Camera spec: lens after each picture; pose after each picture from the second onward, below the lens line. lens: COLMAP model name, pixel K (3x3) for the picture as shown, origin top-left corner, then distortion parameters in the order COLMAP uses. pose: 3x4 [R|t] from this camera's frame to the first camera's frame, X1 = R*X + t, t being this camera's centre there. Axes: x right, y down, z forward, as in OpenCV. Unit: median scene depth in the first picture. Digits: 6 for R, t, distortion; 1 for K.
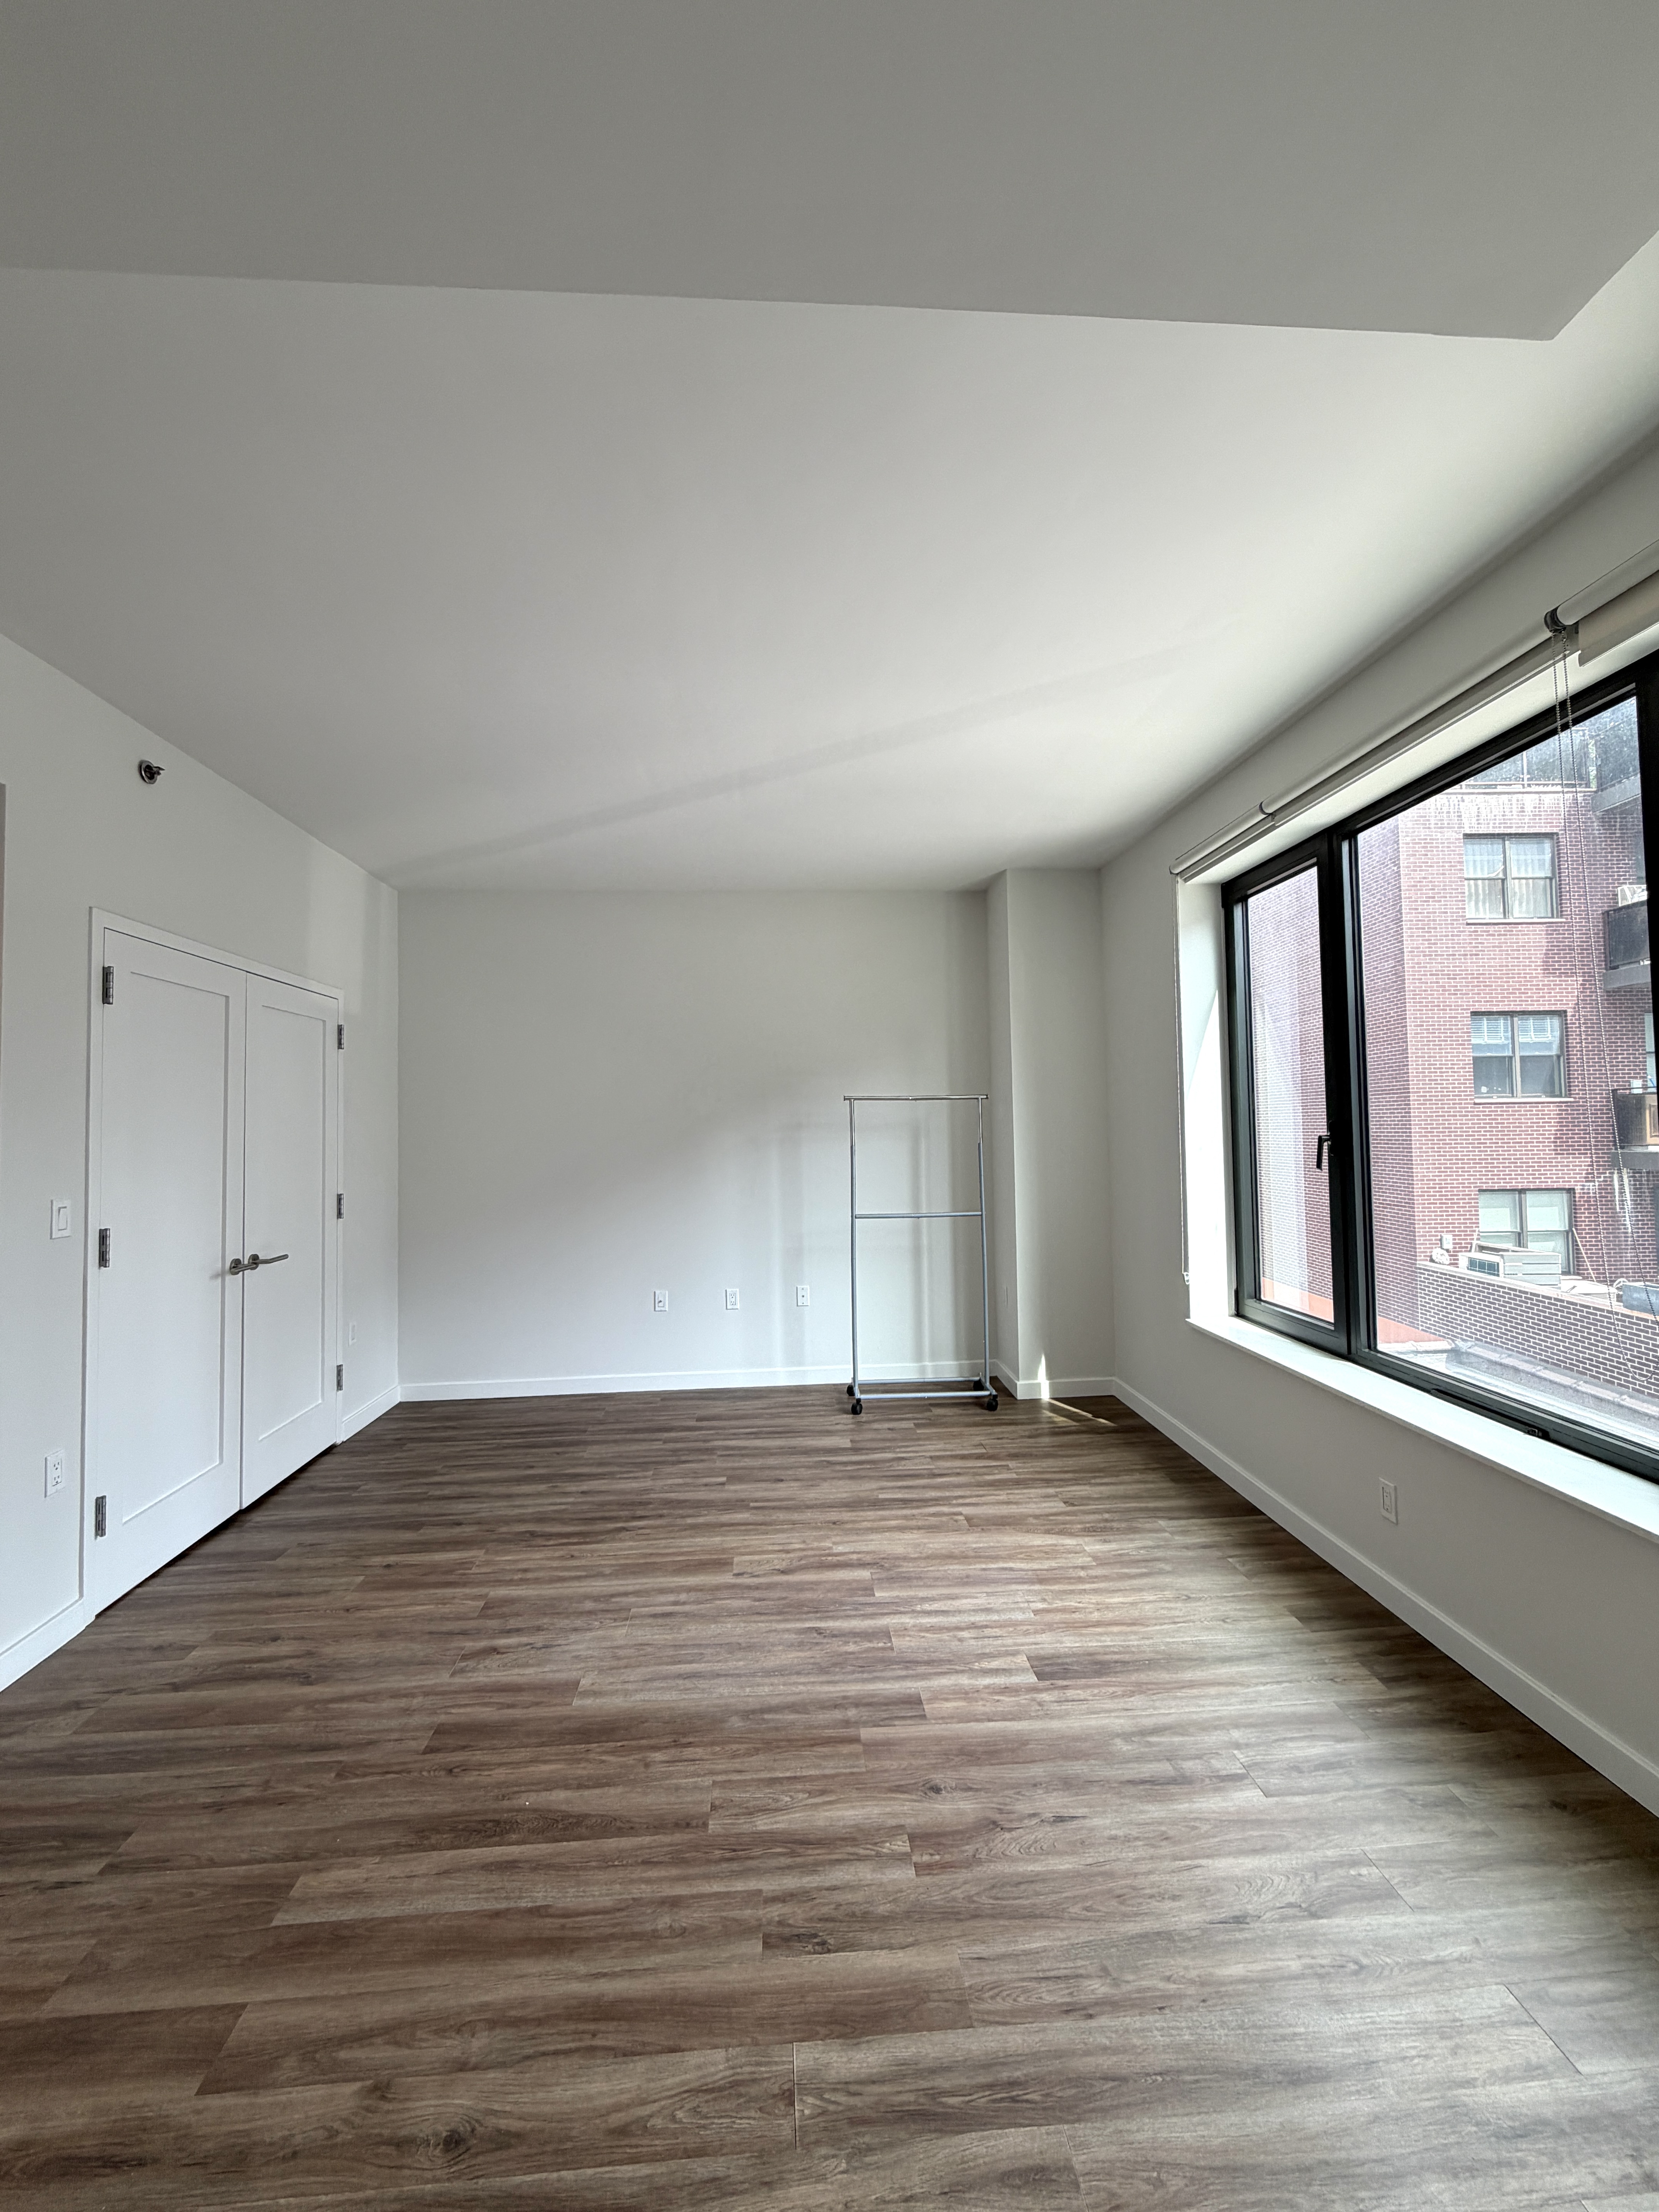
lens RADIAL K [[877.9, 0, 830.8], [0, 877.9, 1098.4], [0, 0, 1]] dist [-0.000015, -0.000168]
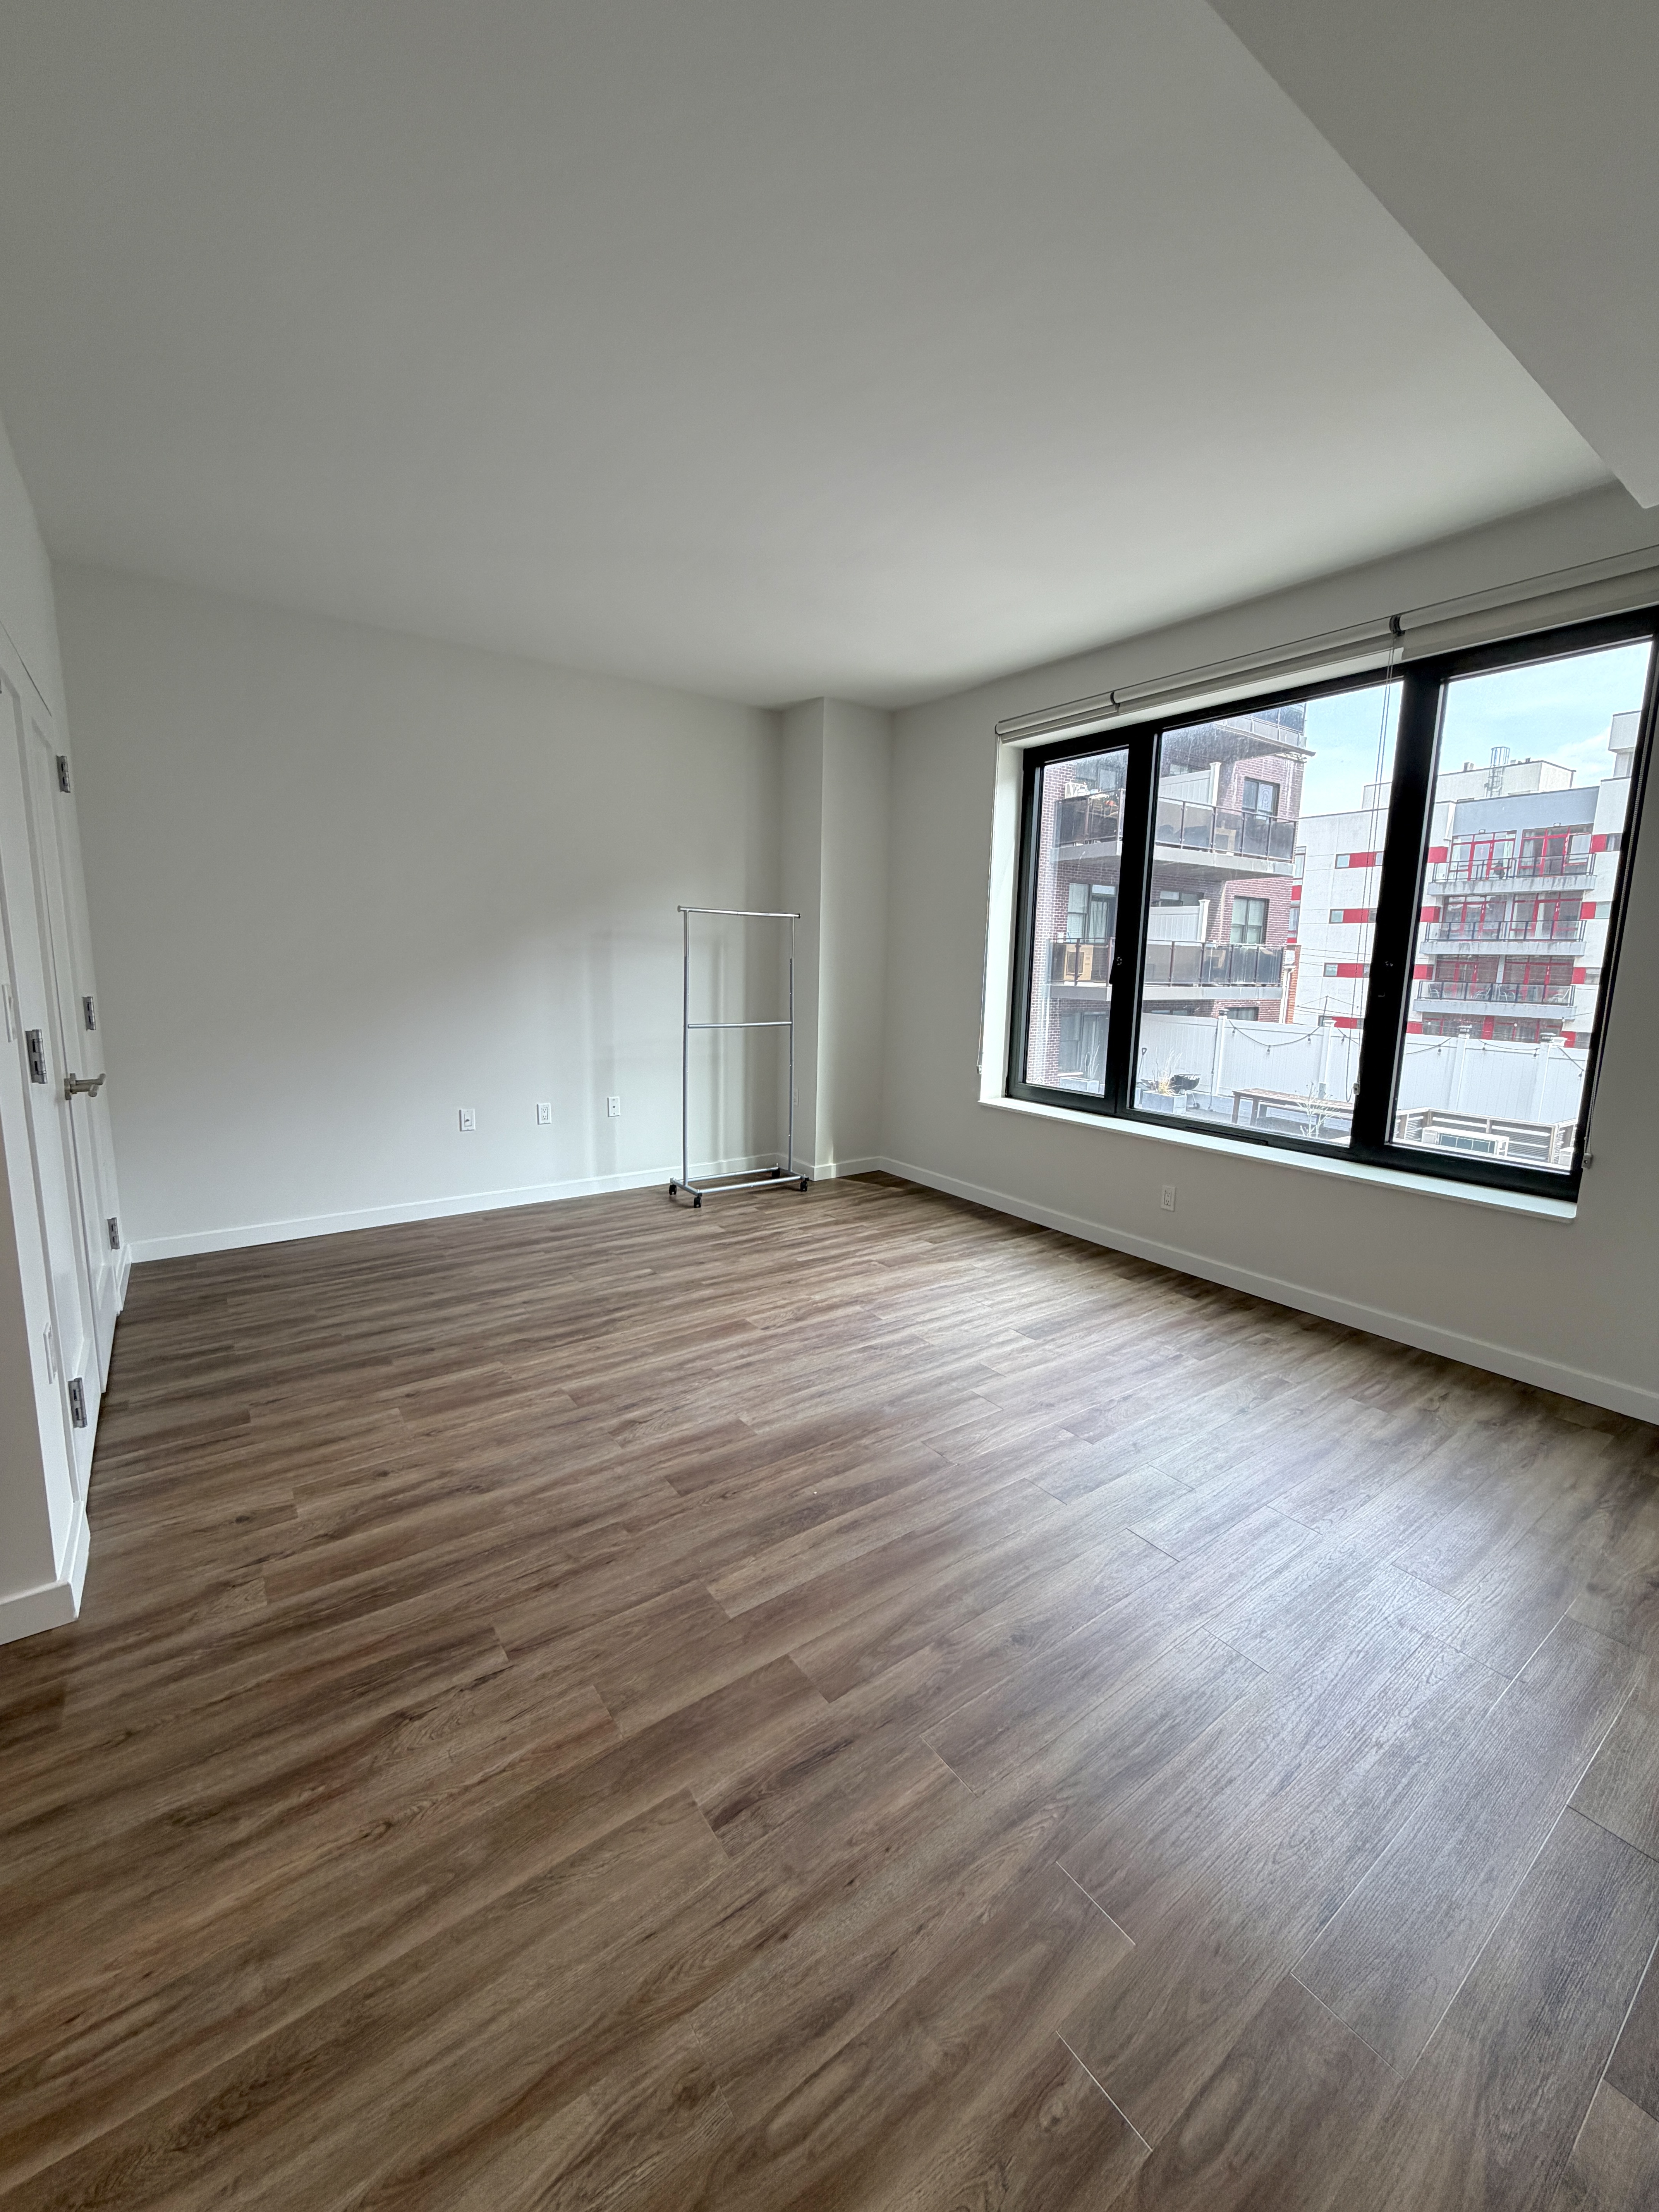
lens RADIAL K [[877.9, 0, 830.8], [0, 877.9, 1098.4], [0, 0, 1]] dist [-0.000015, -0.000168]
pose [[0.847007, -0.049303, 0.529290, -0.594998], [-0.054303, 0.982456, 0.178414, 0.038563], [-0.528801, -0.179860, 0.829470, 0.059288]]
